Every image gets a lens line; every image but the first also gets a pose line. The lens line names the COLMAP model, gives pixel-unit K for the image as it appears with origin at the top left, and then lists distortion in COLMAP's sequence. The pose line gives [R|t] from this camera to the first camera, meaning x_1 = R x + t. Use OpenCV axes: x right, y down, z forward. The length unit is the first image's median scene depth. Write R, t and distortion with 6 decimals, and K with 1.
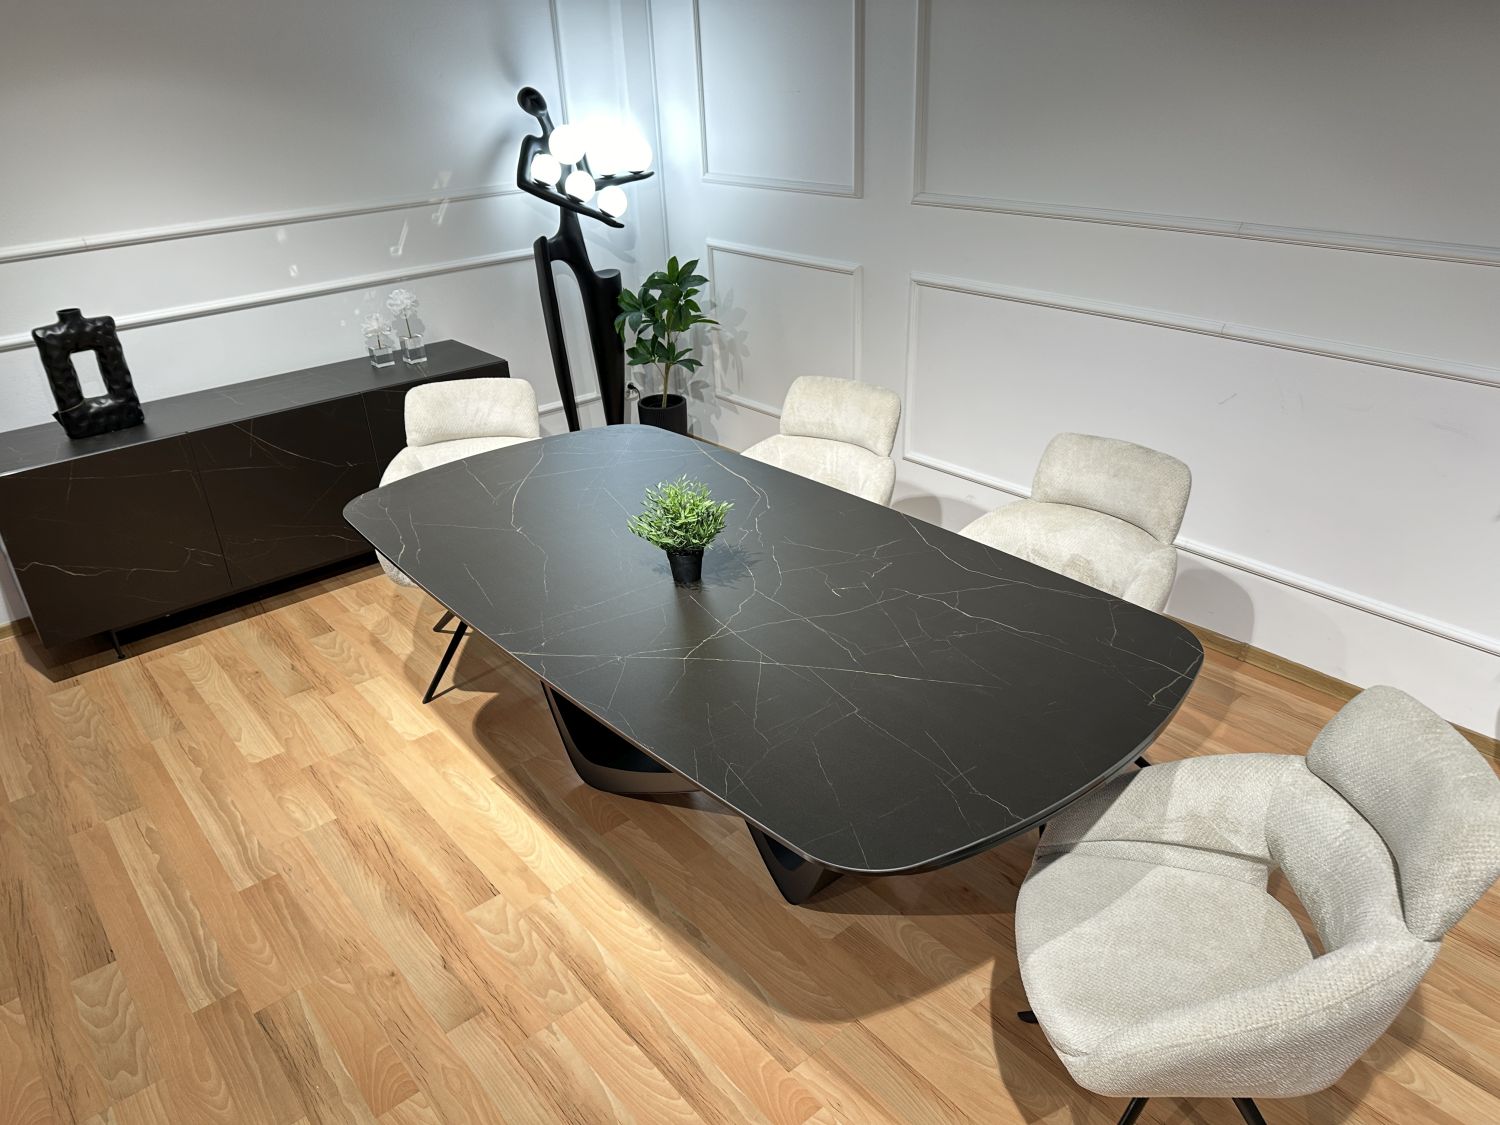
lens RADIAL K [[1062.0, 0, 749.3], [0, 1062.0, 573.6], [0, 0, 1]] dist [0.023868, -0.031842]
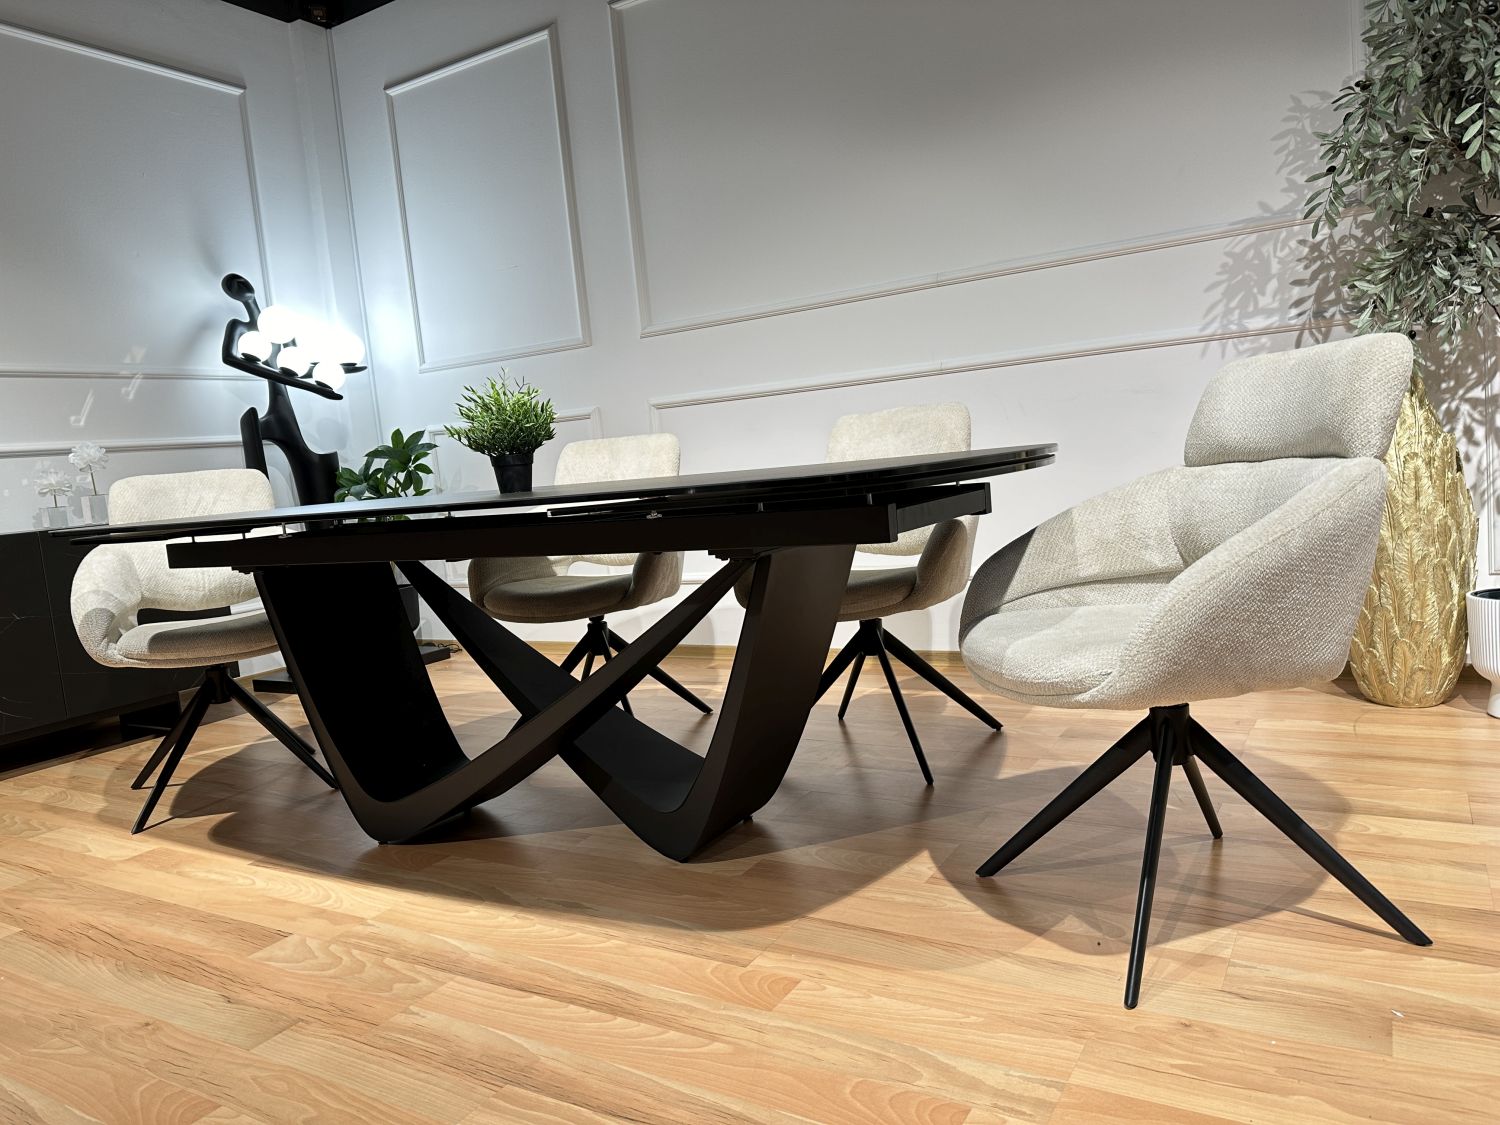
lens RADIAL K [[1062.0, 0, 752.8], [0, 1062.0, 569.4], [0, 0, 1]] dist [0.023868, -0.031842]
pose [[0.944345, -0.077813, 0.319622, -0.145471], [0.191222, 0.920449, -0.340892, 0.369871], [-0.267670, 0.383038, 0.884101, 0.158999]]
